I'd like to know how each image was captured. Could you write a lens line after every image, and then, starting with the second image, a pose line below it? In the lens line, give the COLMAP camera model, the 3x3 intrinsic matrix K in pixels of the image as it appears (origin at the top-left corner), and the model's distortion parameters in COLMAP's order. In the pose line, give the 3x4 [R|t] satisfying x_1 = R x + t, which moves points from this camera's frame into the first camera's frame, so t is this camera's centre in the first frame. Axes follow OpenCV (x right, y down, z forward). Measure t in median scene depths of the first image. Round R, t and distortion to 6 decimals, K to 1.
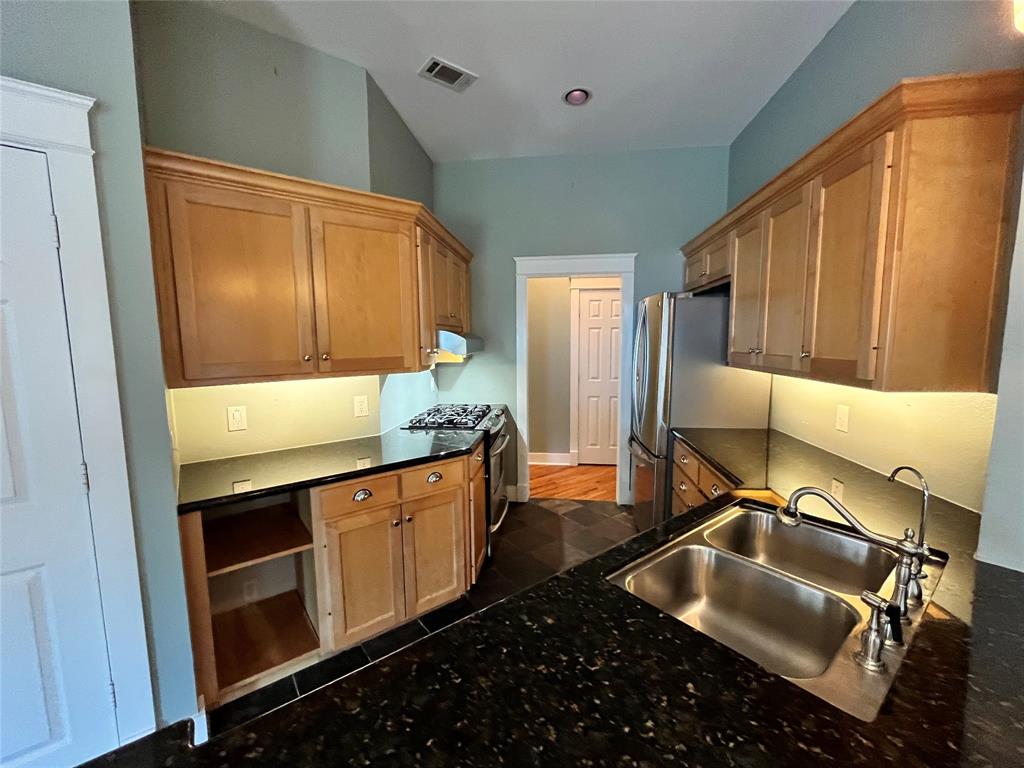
lens RADIAL K [[414.0, 0, 511.0], [0, 414.0, 383.0], [0, 0, 1]] dist [-0.003593, -0.000010]
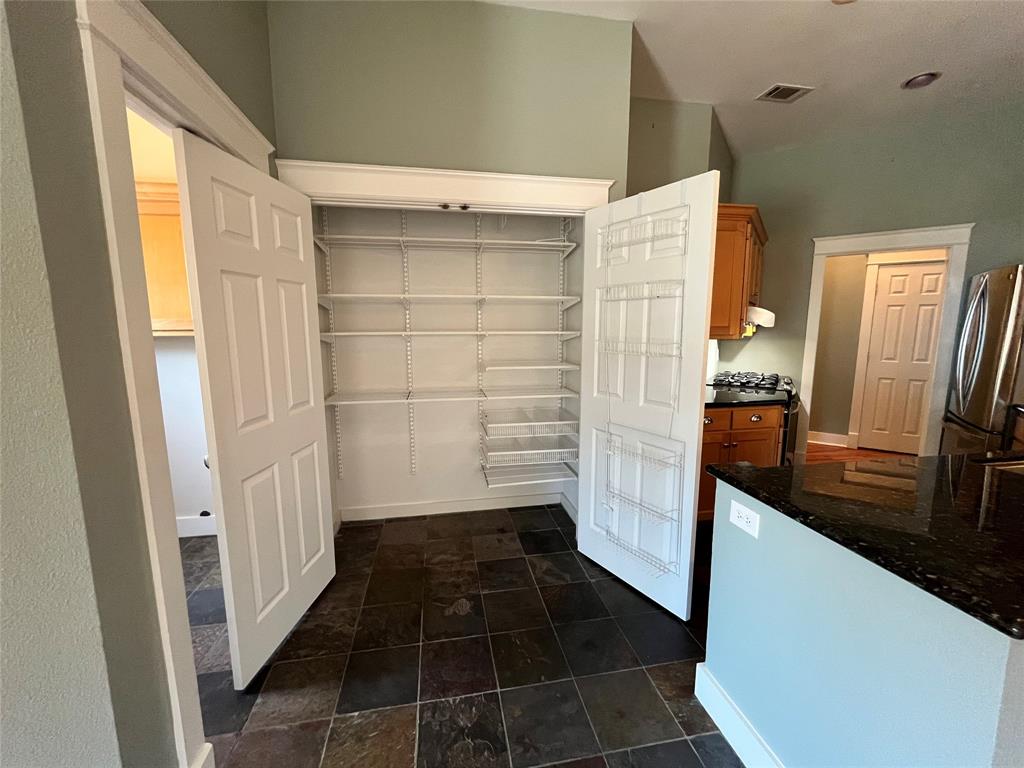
lens RADIAL K [[414.0, 0, 511.0], [0, 414.0, 383.0], [0, 0, 1]] dist [-0.003593, -0.000010]
pose [[0.884461, 0.071464, -0.461110, -0.215109], [-0.054356, 0.997254, 0.050297, 0.073511], [0.463438, -0.019422, 0.885917, -0.405914]]
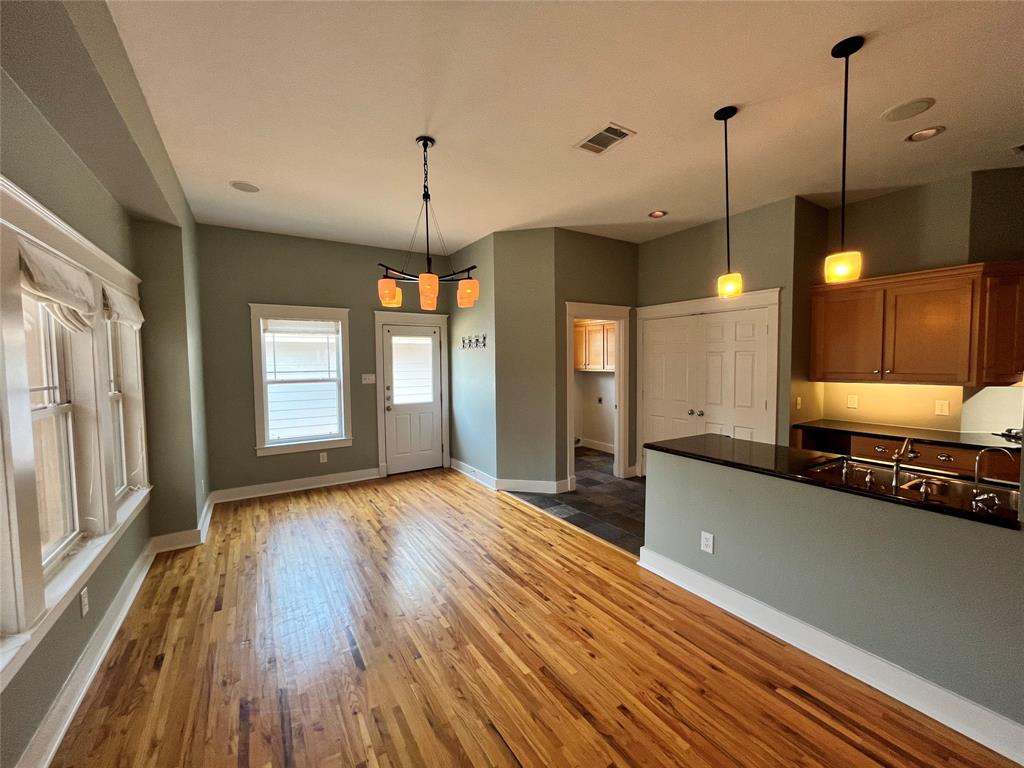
lens RADIAL K [[414.0, 0, 511.0], [0, 414.0, 383.0], [0, 0, 1]] dist [-0.003593, -0.000010]
pose [[-0.102883, 0.064352, -0.992610, 1.087602], [-0.092354, 0.992976, 0.073948, 0.002476], [0.990397, 0.099280, -0.096217, -0.309758]]
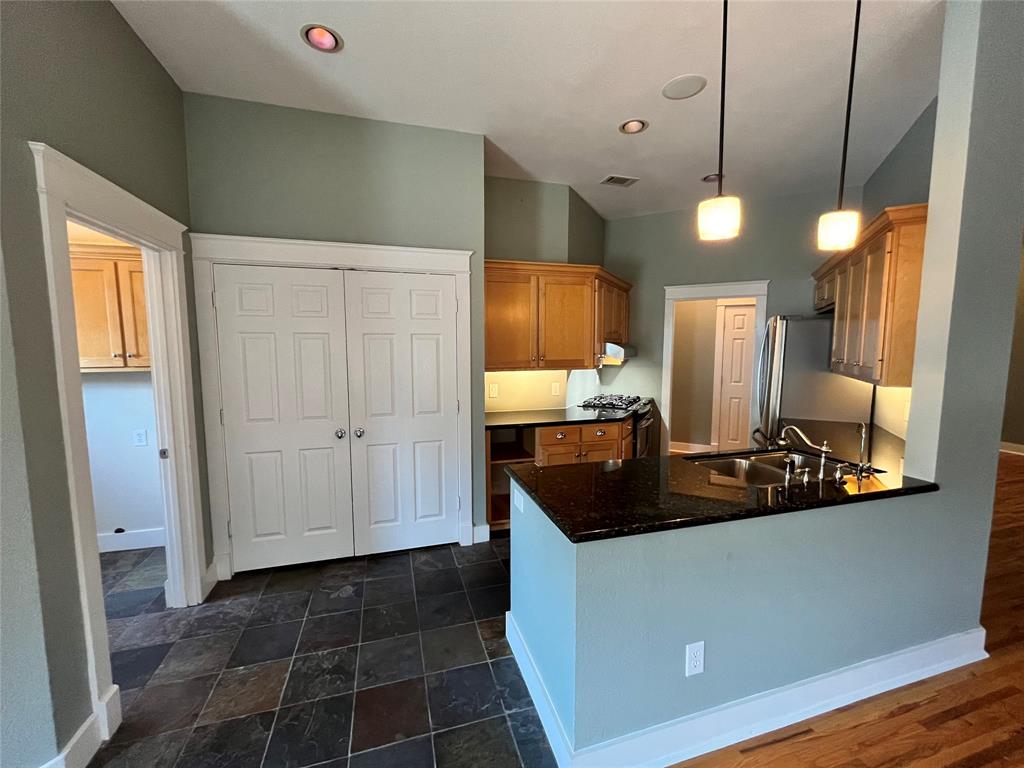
lens RADIAL K [[414.0, 0, 511.0], [0, 414.0, 383.0], [0, 0, 1]] dist [-0.003593, -0.000010]
pose [[0.931717, 0.042462, -0.360695, 0.054974], [-0.046213, 0.998930, -0.001778, 0.038819], [0.360234, 0.018325, 0.932682, -0.531939]]
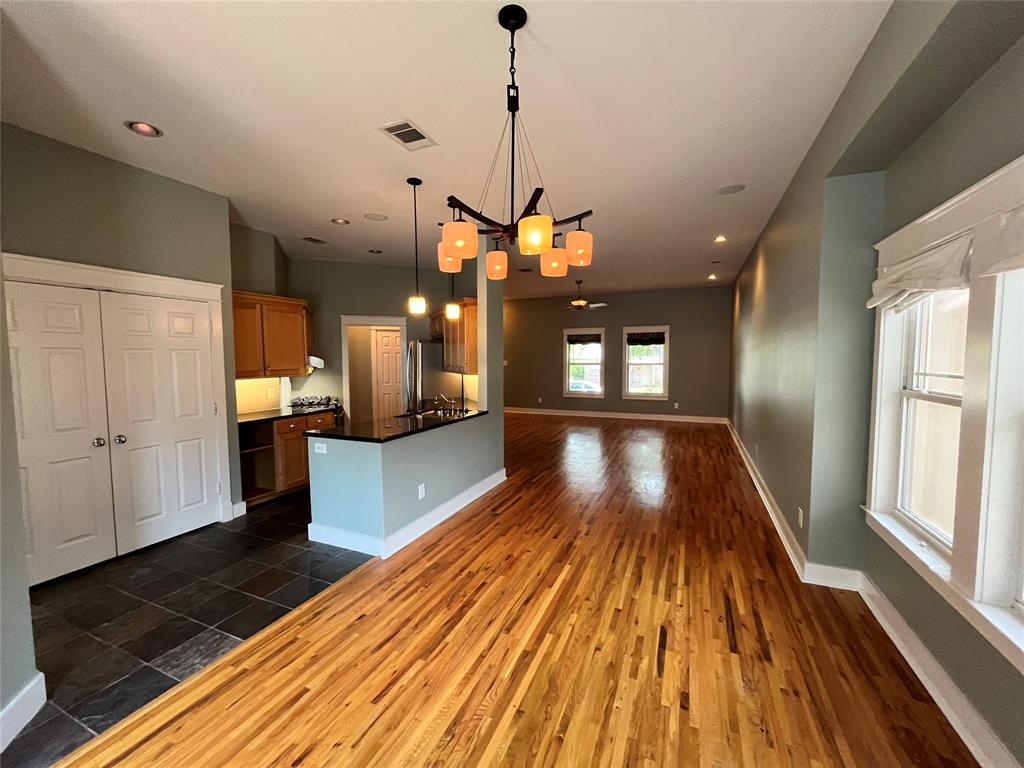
lens RADIAL K [[414.0, 0, 511.0], [0, 414.0, 383.0], [0, 0, 1]] dist [-0.003593, -0.000010]
pose [[0.878512, -0.026056, 0.477010, -0.270647], [0.046780, 0.998405, -0.031617, 0.112913], [-0.475425, 0.050090, 0.878329, -1.224196]]
